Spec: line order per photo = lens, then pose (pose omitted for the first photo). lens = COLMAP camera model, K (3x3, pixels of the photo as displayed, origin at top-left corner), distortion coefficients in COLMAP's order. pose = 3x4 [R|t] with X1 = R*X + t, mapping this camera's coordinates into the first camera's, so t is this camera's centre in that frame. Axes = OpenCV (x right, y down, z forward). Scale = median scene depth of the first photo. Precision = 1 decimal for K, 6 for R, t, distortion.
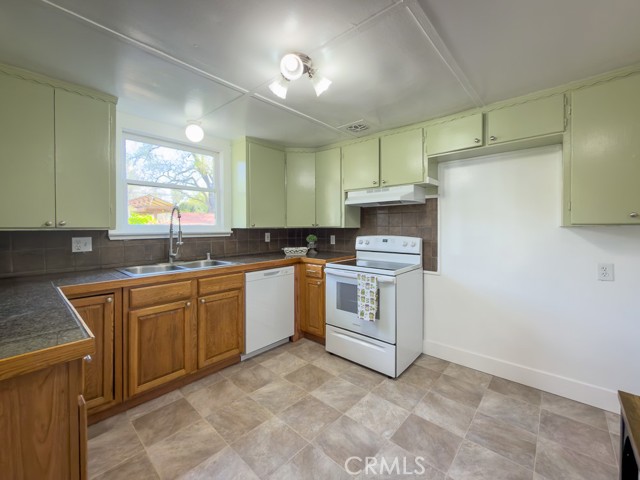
lens RADIAL K [[266.8, 0, 320.5], [0, 266.8, 228.5], [0, 0, 1]] dist [0.000774, -0.000123]
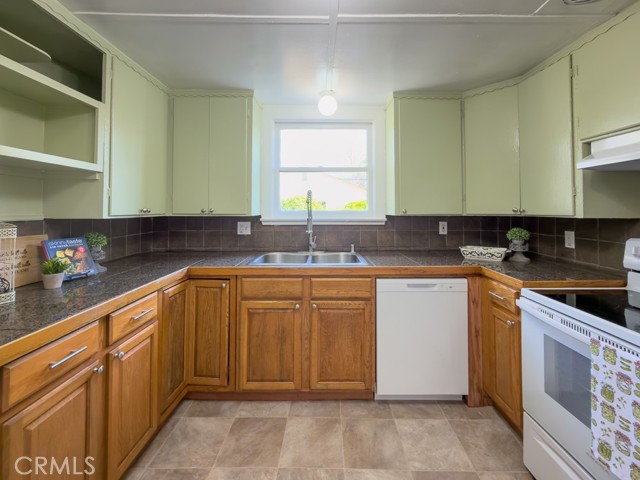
lens RADIAL K [[269.4, 0, 323.5], [0, 269.4, 202.5], [0, 0, 1]] dist [-0.000966, -0.000377]
pose [[0.667639, -0.016089, -0.744311, 0.166118], [-0.006223, 0.999611, -0.027190, -0.017631], [0.744459, 0.022785, 0.667279, 0.409290]]
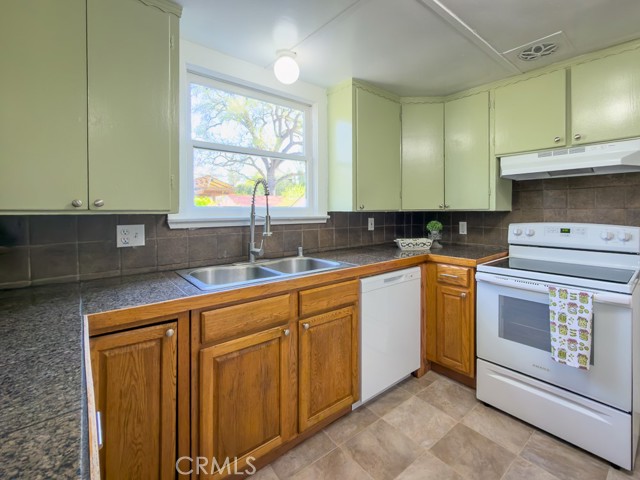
lens RADIAL K [[297.0, 0, 356.7], [0, 297.0, 211.8], [0, 0, 1]] dist [-0.000709, 0.000369]
pose [[0.995053, -0.000151, -0.099343, -0.219459], [0.000018, 0.999999, -0.001340, 0.000948], [0.099343, 0.001332, 0.995052, 0.269776]]
